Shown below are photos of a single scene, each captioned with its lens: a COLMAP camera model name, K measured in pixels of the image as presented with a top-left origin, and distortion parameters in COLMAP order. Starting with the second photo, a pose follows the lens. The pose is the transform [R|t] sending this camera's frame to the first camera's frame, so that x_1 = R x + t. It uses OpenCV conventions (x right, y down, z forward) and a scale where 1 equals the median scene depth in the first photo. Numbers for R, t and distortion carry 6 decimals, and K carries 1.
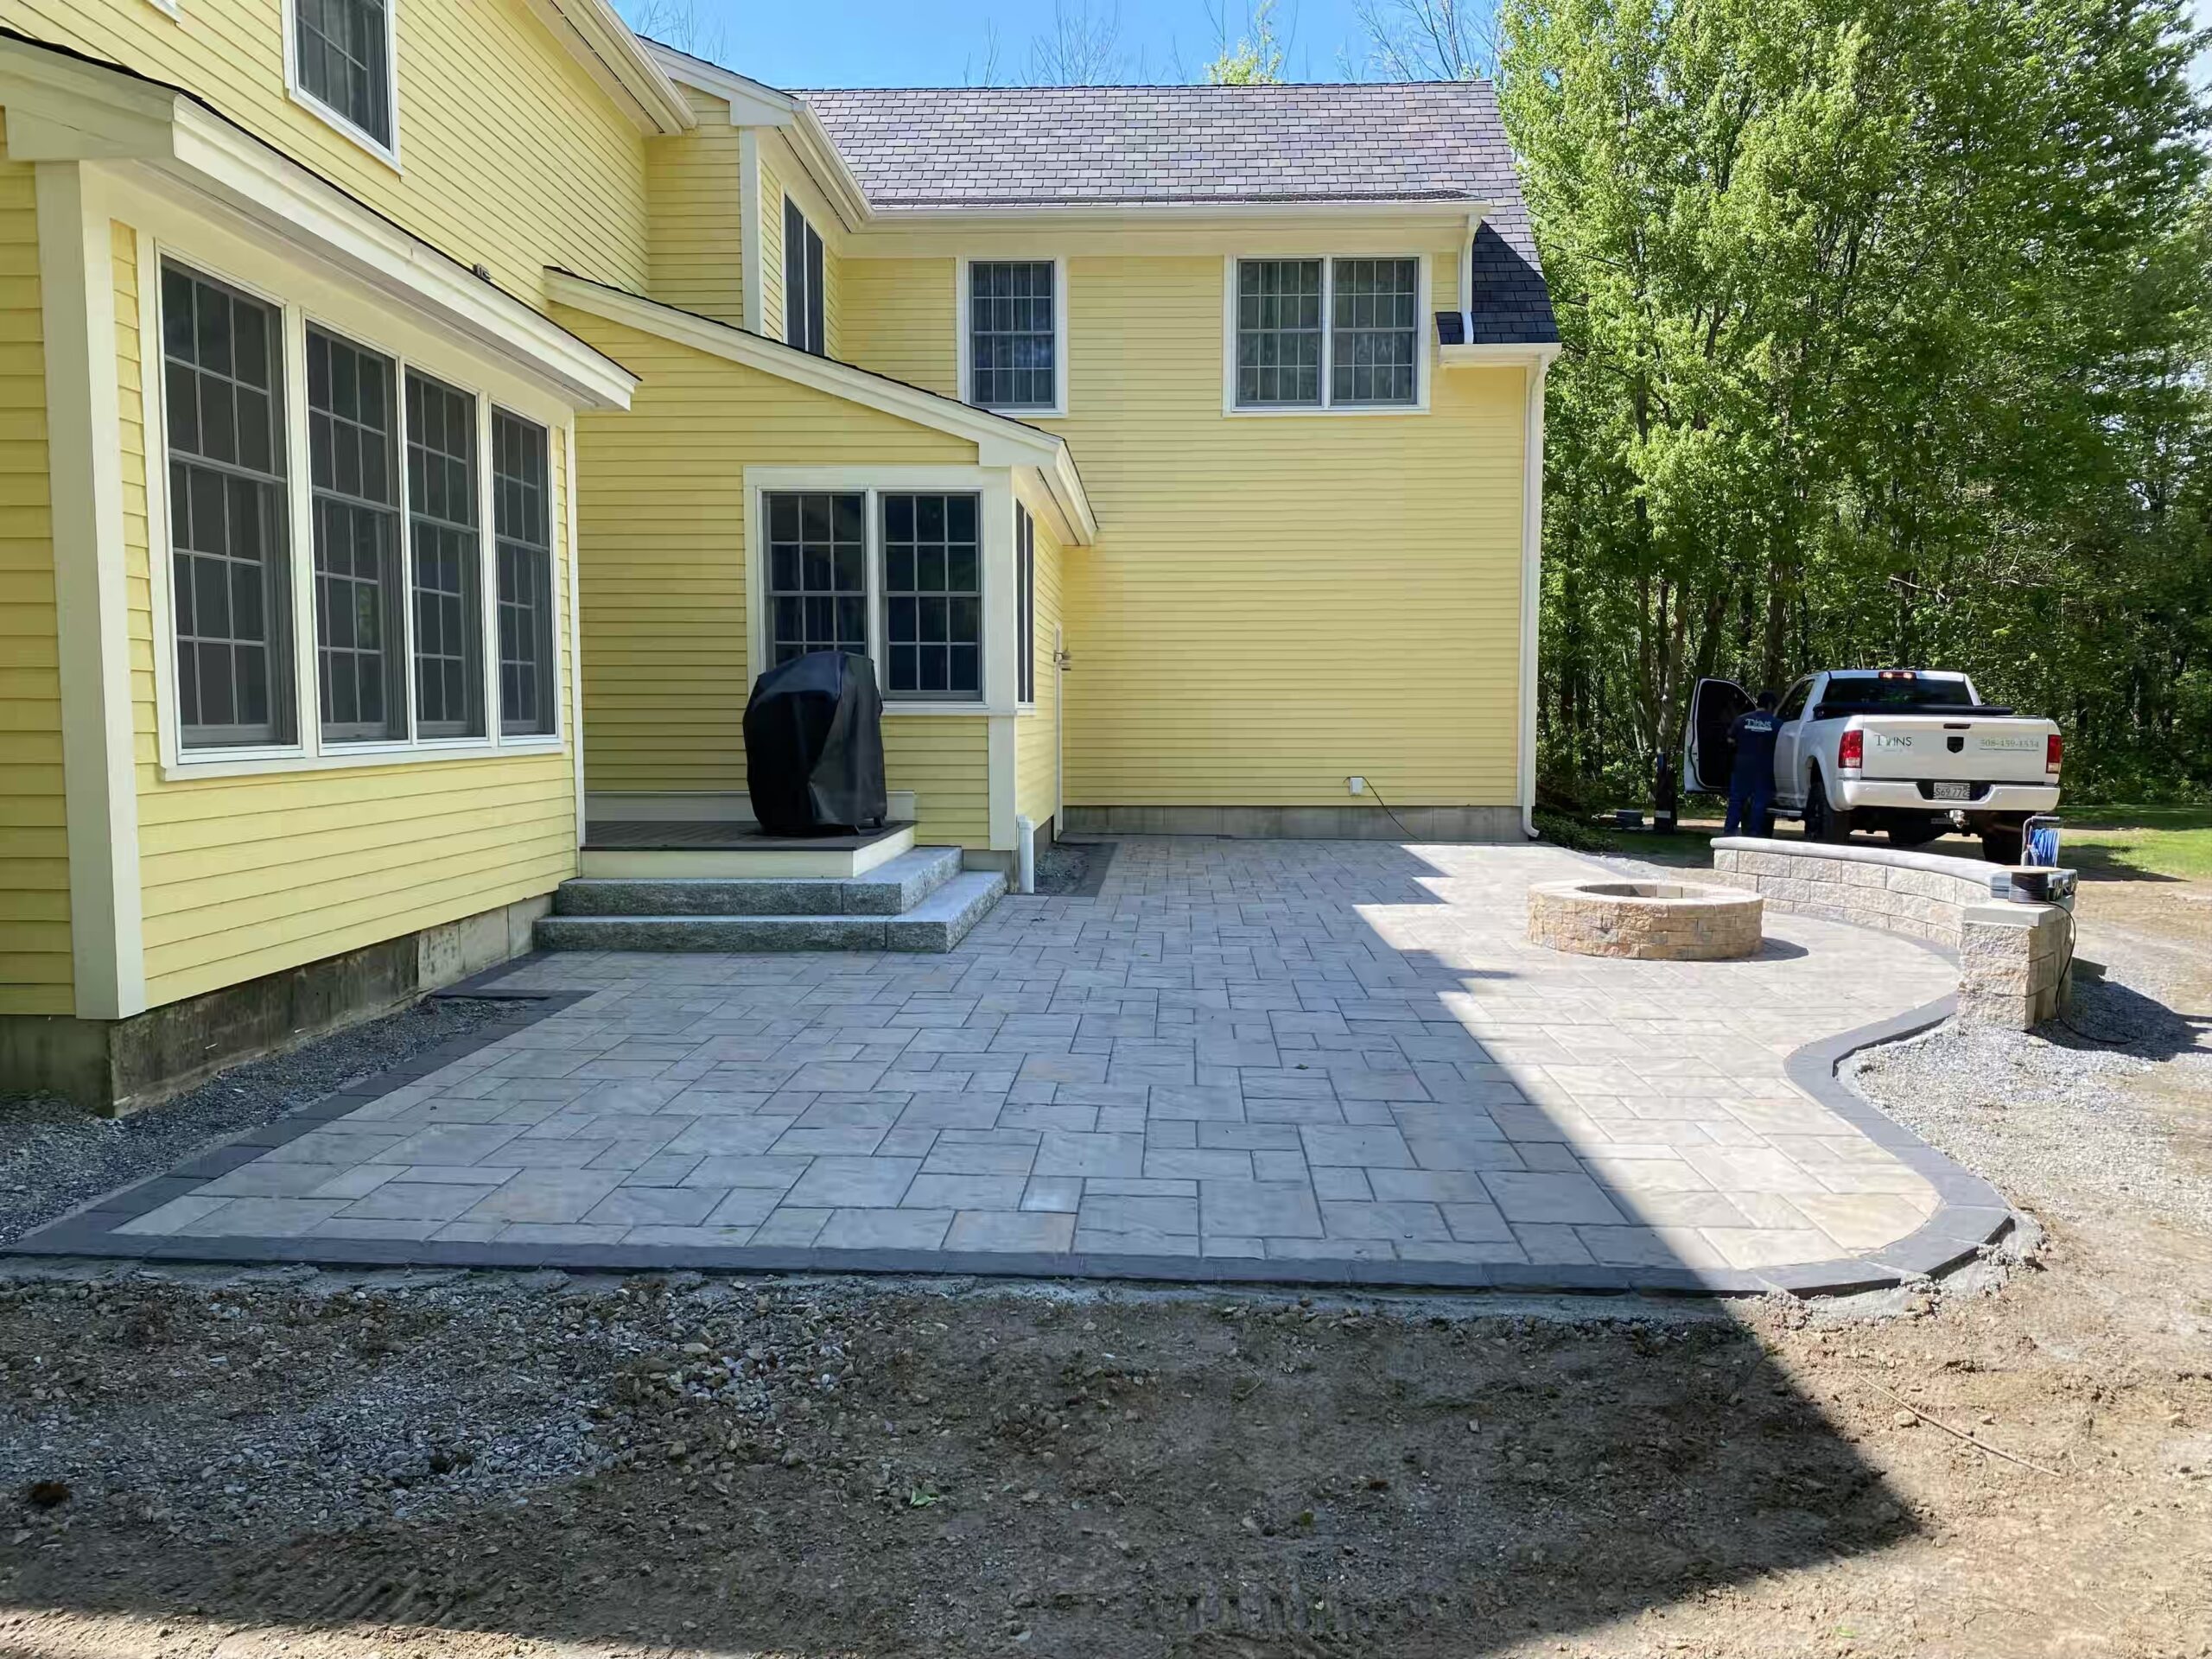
lens RADIAL K [[1676.0, 0, 1100.3], [0, 1676.0, 859.3], [0, 0, 1]] dist [0.041371, -0.047677]
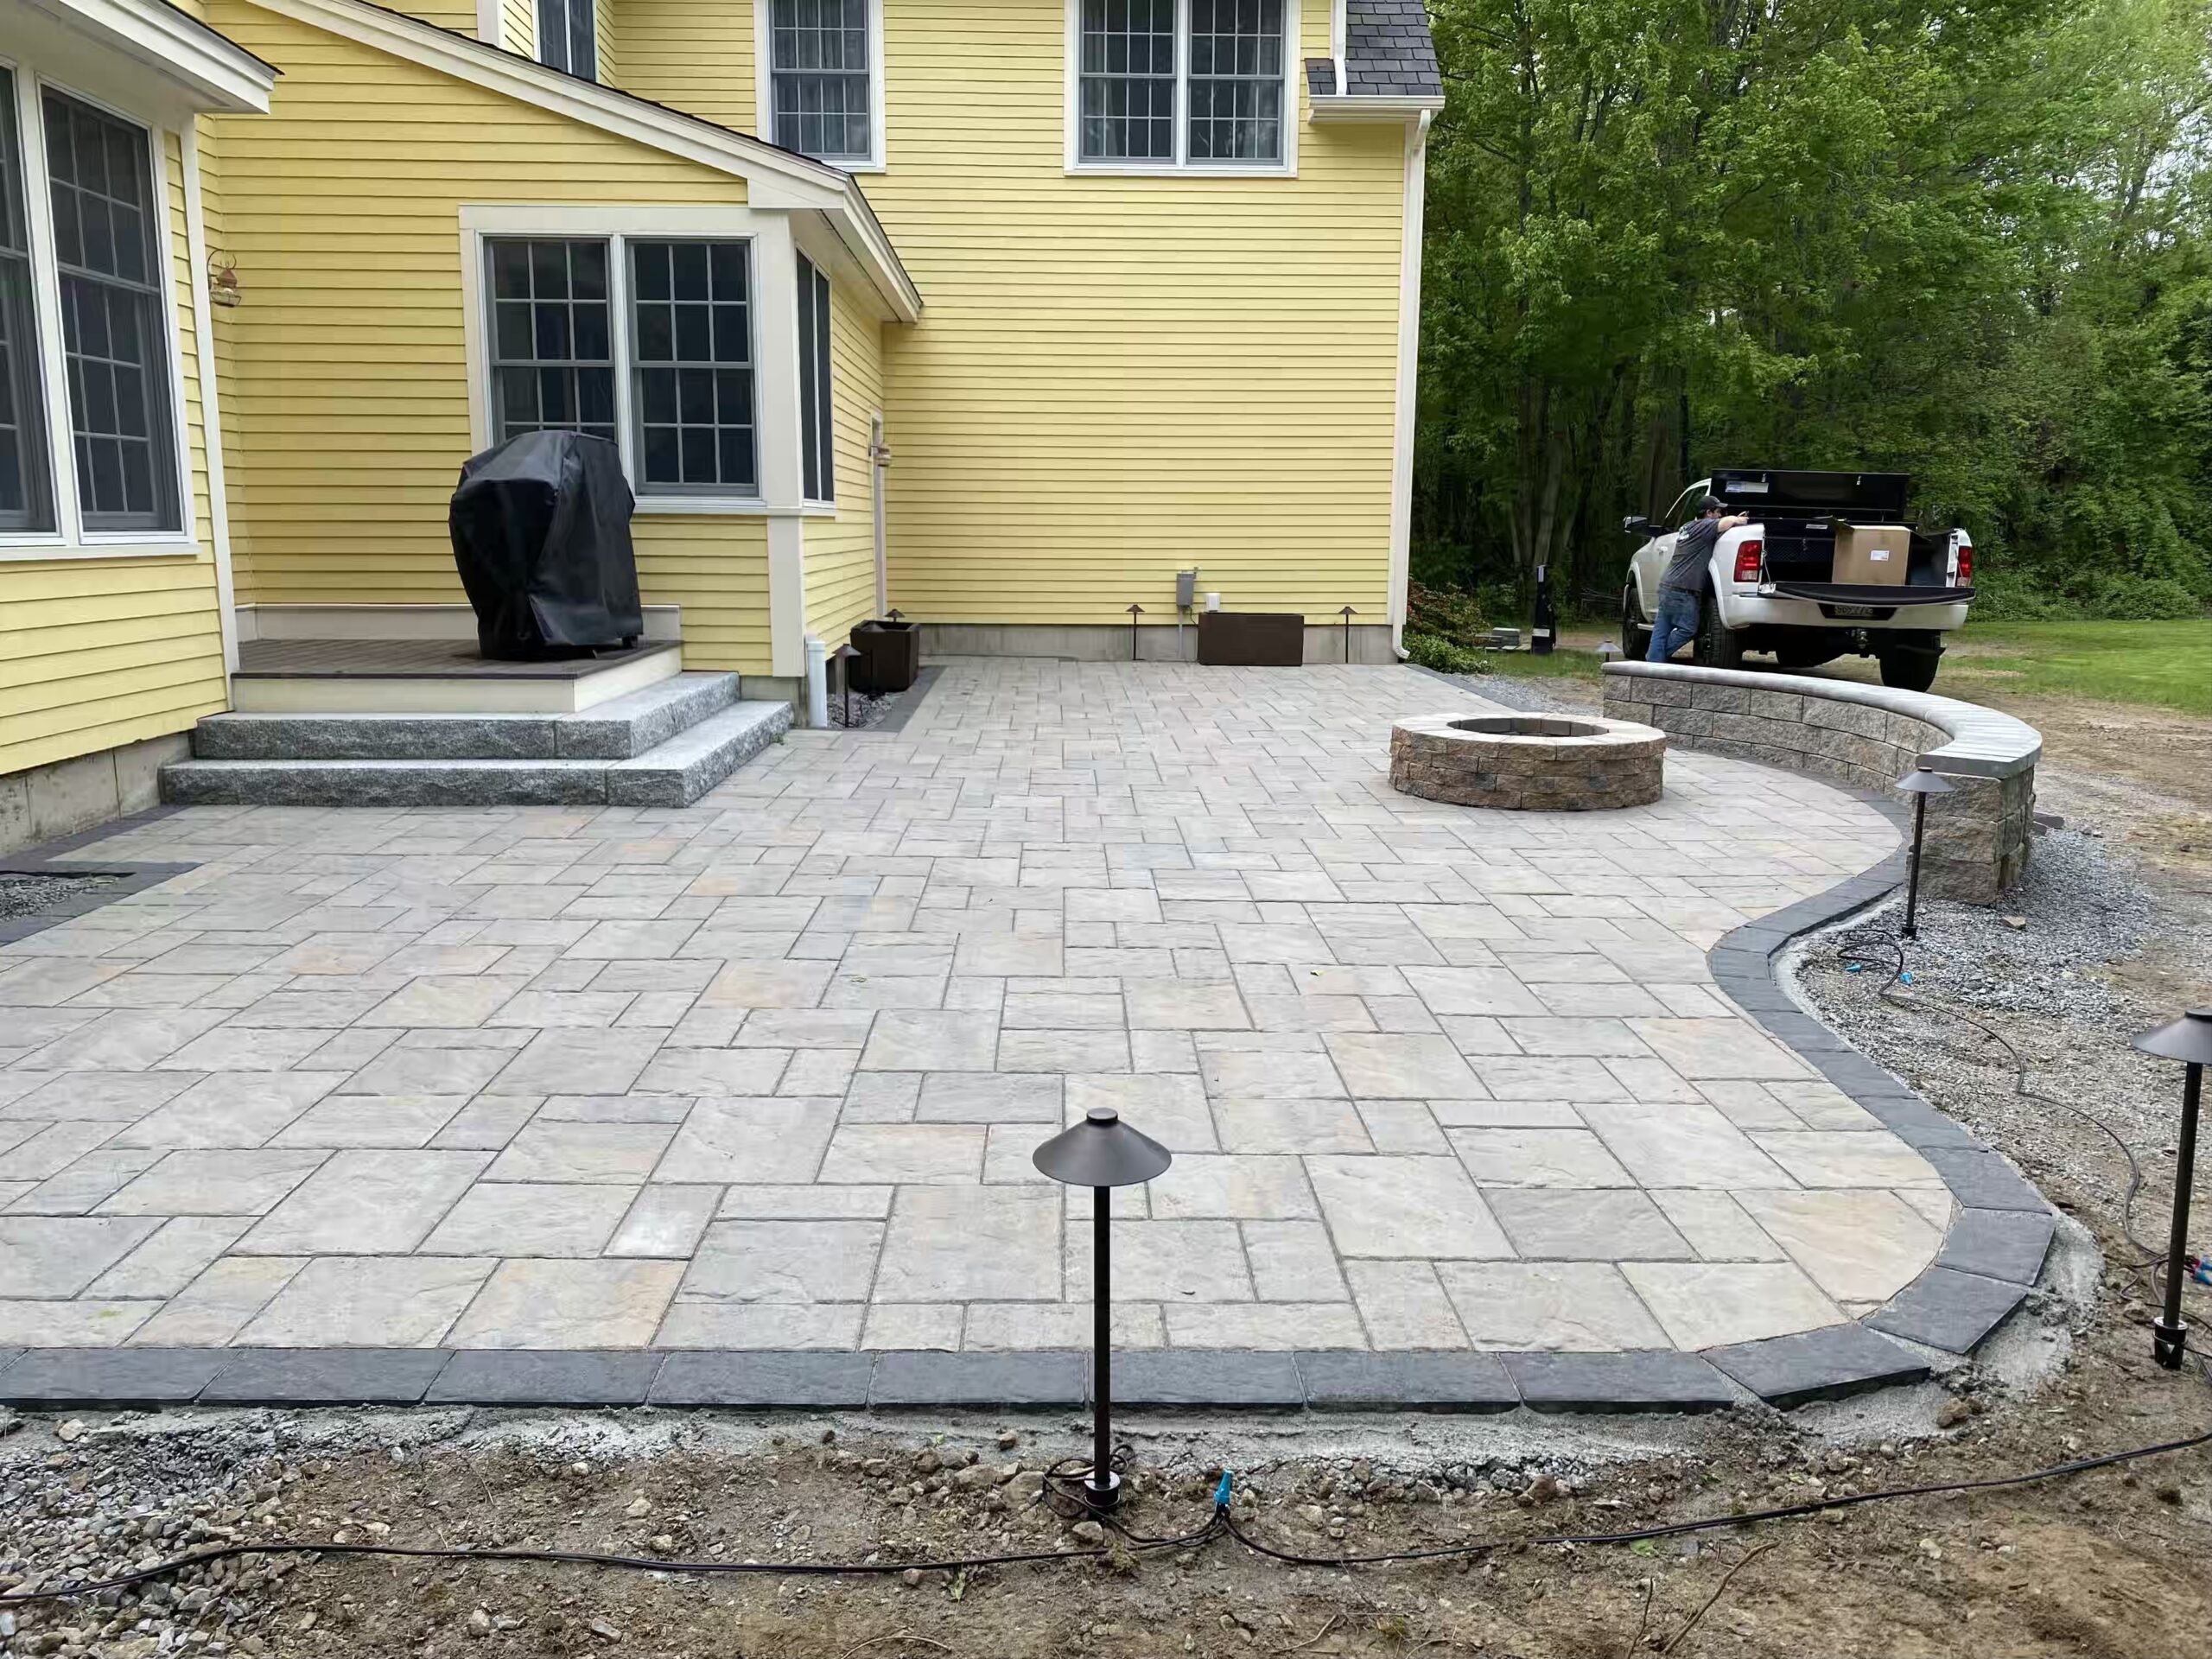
lens RADIAL K [[1676.0, 0, 1085.6], [0, 1676.0, 836.0], [0, 0, 1]] dist [0.041371, -0.047677]
pose [[0.997951, -0.005550, 0.063747, 0.038531], [-0.000559, 0.995438, 0.095412, -0.006007], [-0.063986, -0.095252, 0.993395, 0.138296]]
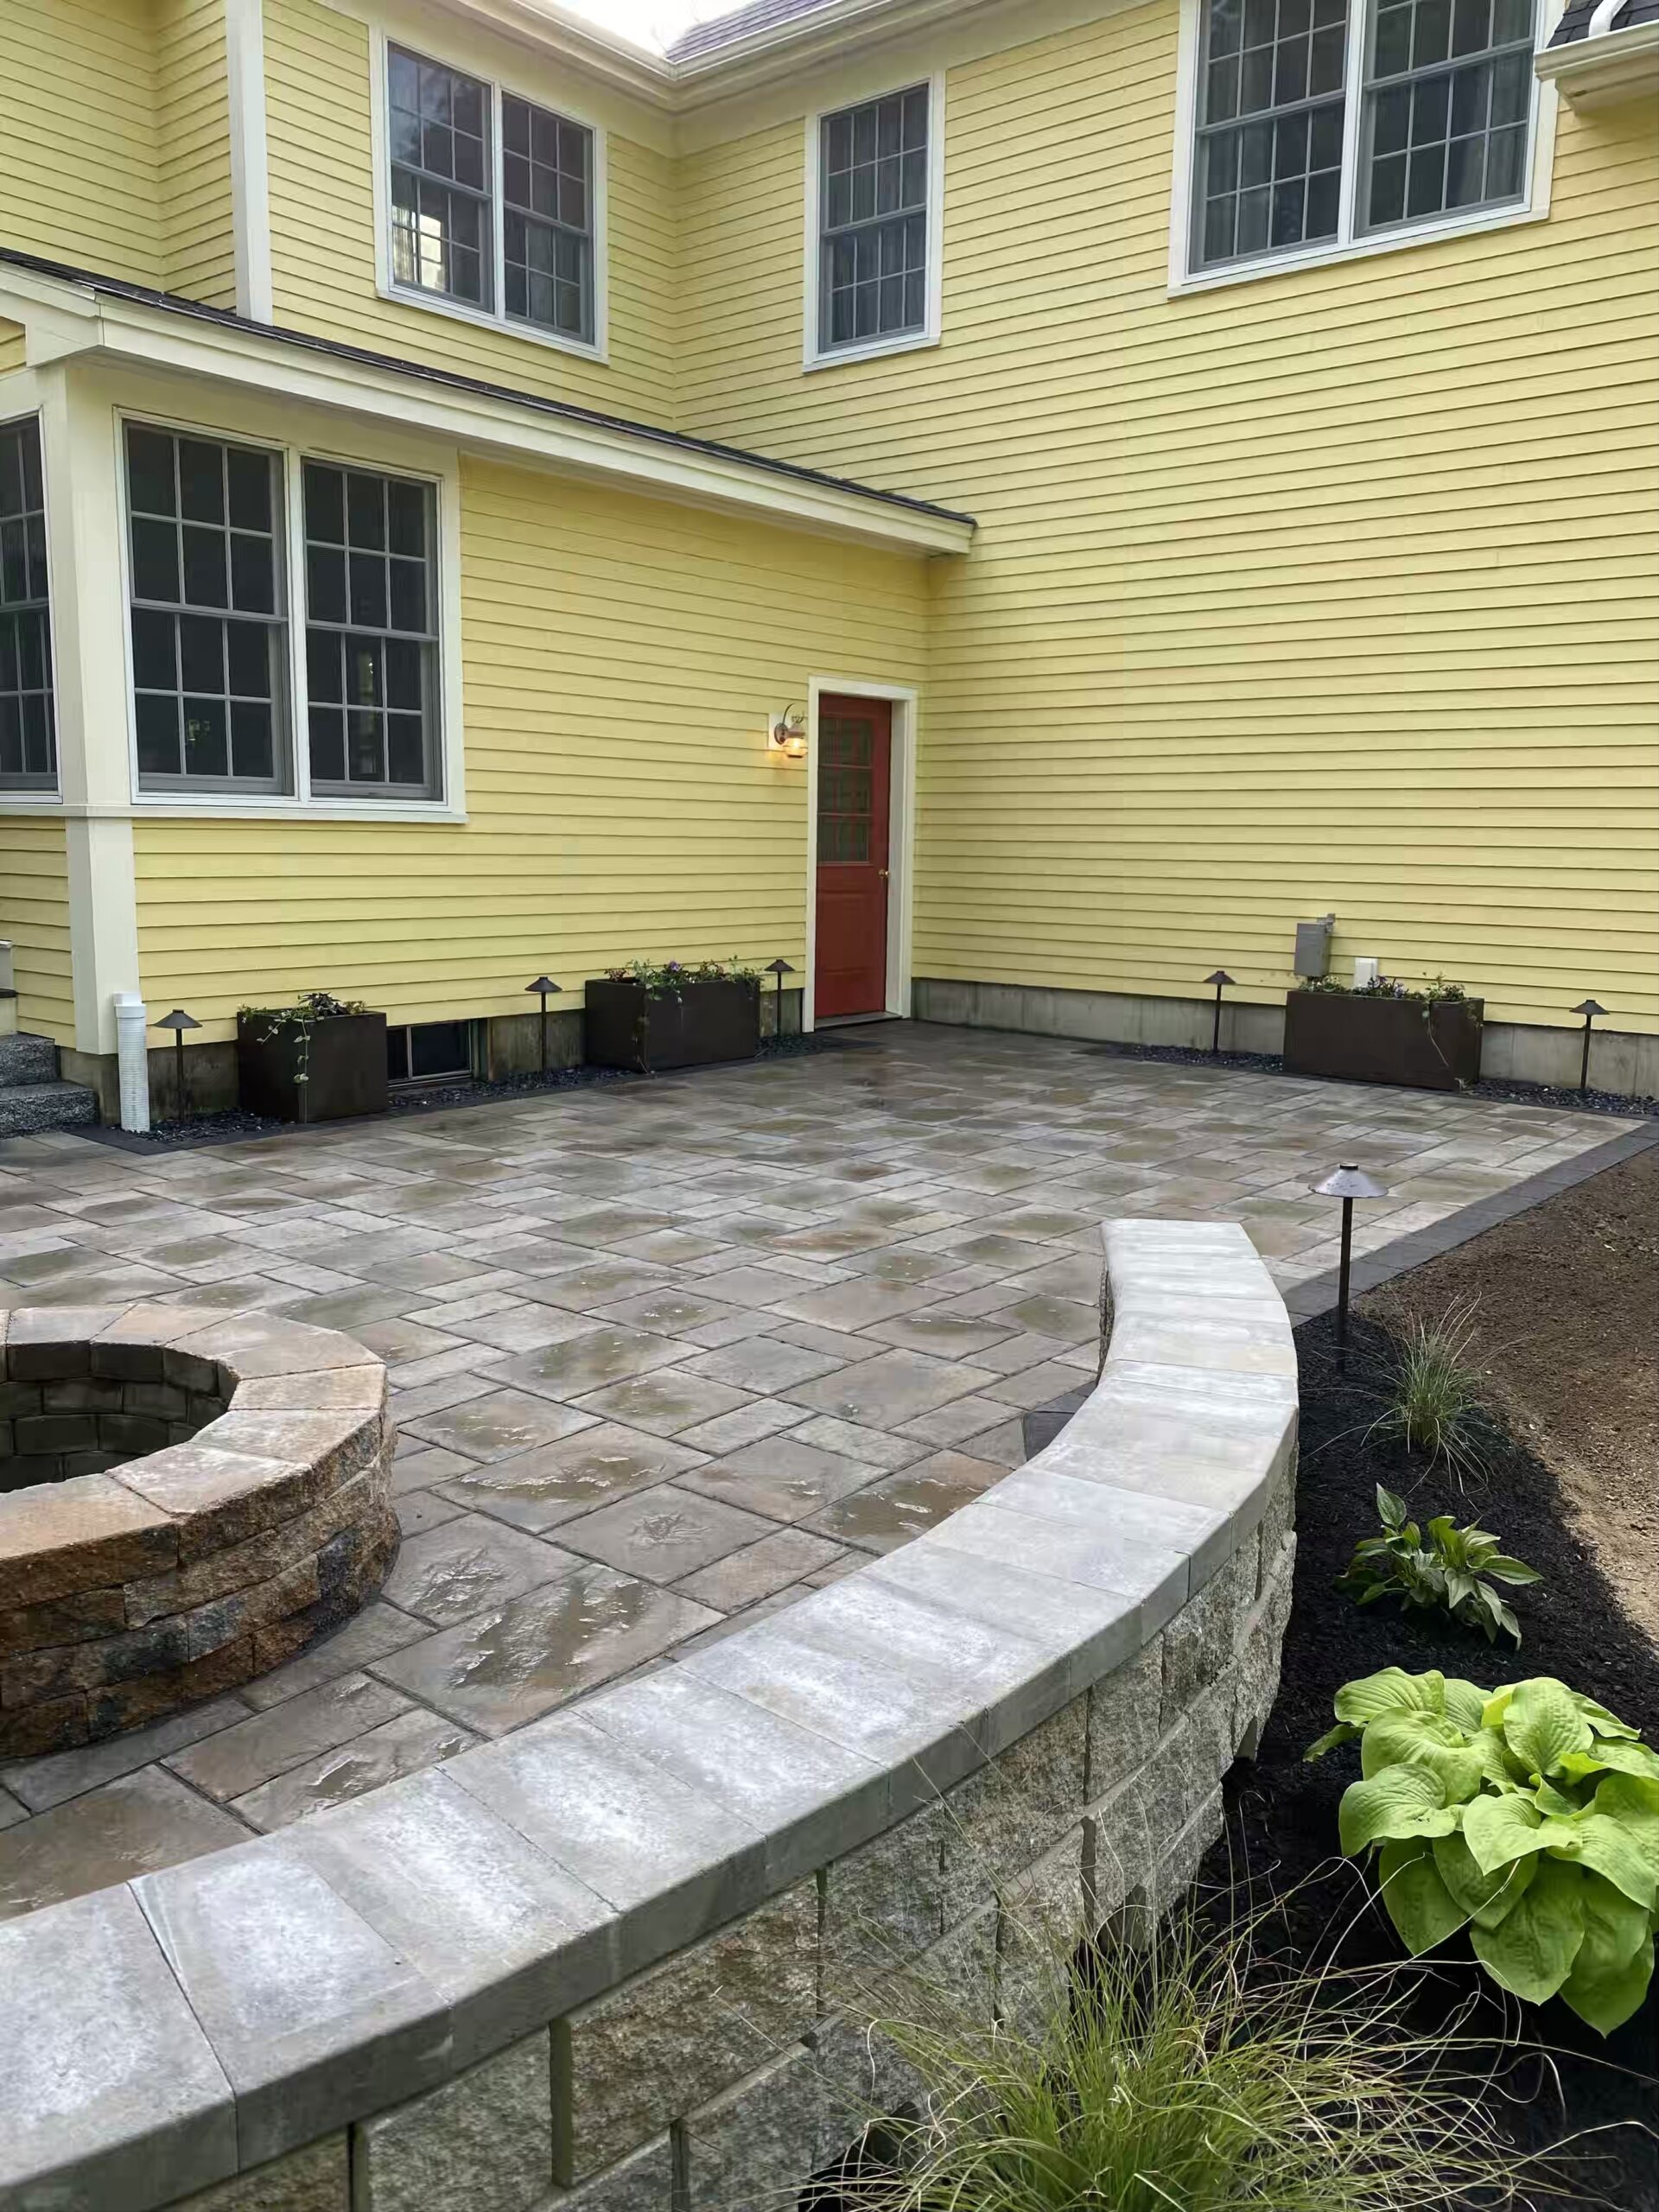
lens RADIAL K [[1676.0, 0, 865.6], [0, 1676.0, 1089.5], [0, 0, 1]] dist [0.041371, -0.047677]
pose [[0.801497, 0.102867, -0.589085, 0.510038], [-0.068723, 0.994412, 0.080141, -0.057129], [0.594037, -0.023749, 0.804087, 0.702439]]
